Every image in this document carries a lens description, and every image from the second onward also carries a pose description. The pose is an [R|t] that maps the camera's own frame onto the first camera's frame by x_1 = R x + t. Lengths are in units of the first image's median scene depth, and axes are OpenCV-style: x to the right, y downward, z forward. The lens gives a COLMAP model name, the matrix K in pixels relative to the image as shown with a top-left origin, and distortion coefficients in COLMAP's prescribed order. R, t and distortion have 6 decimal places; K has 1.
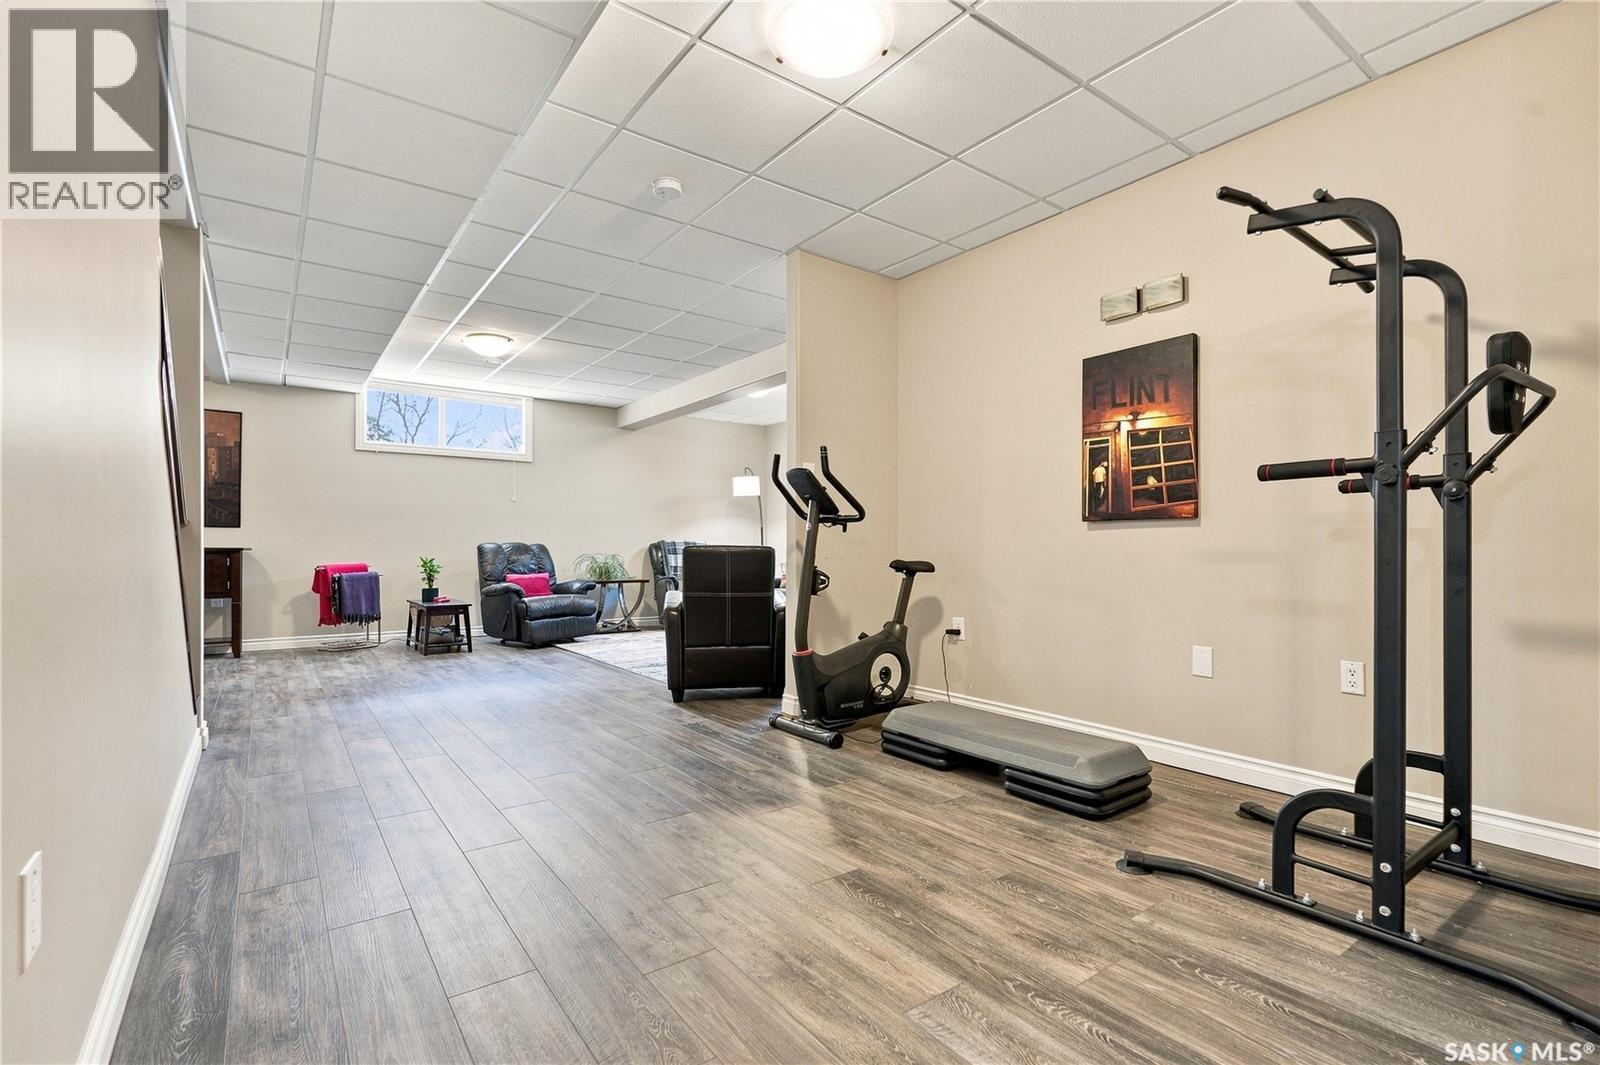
lens RADIAL K [[728.2, 0, 801.5], [0, 728.2, 544.5], [0, 0, 1]] dist [-0.002604, 0.000001]
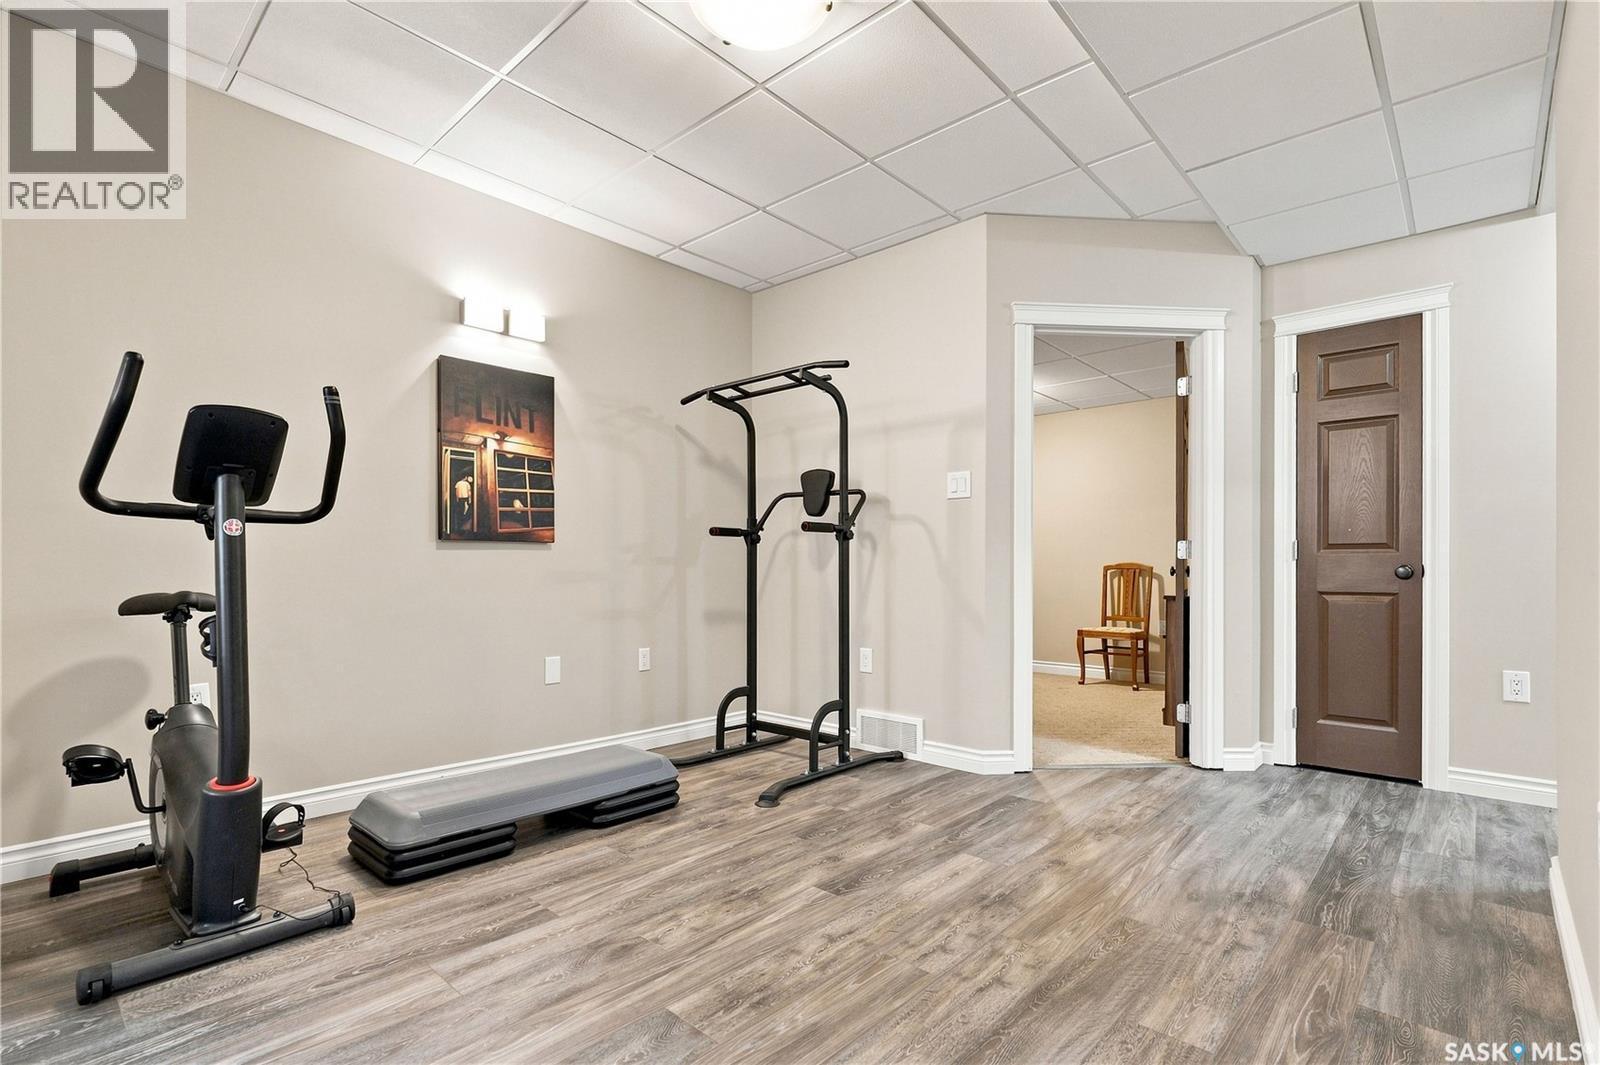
lens RADIAL K [[749.3, 0, 798.7], [0, 749.3, 561.0], [0, 0, 1]] dist [-0.001939, 0.000118]
pose [[-0.188115, 0.007101, 0.982121, -0.636193], [-0.009175, 0.999918, -0.008987, -0.001521], [-0.982104, -0.010701, -0.188034, 0.814313]]
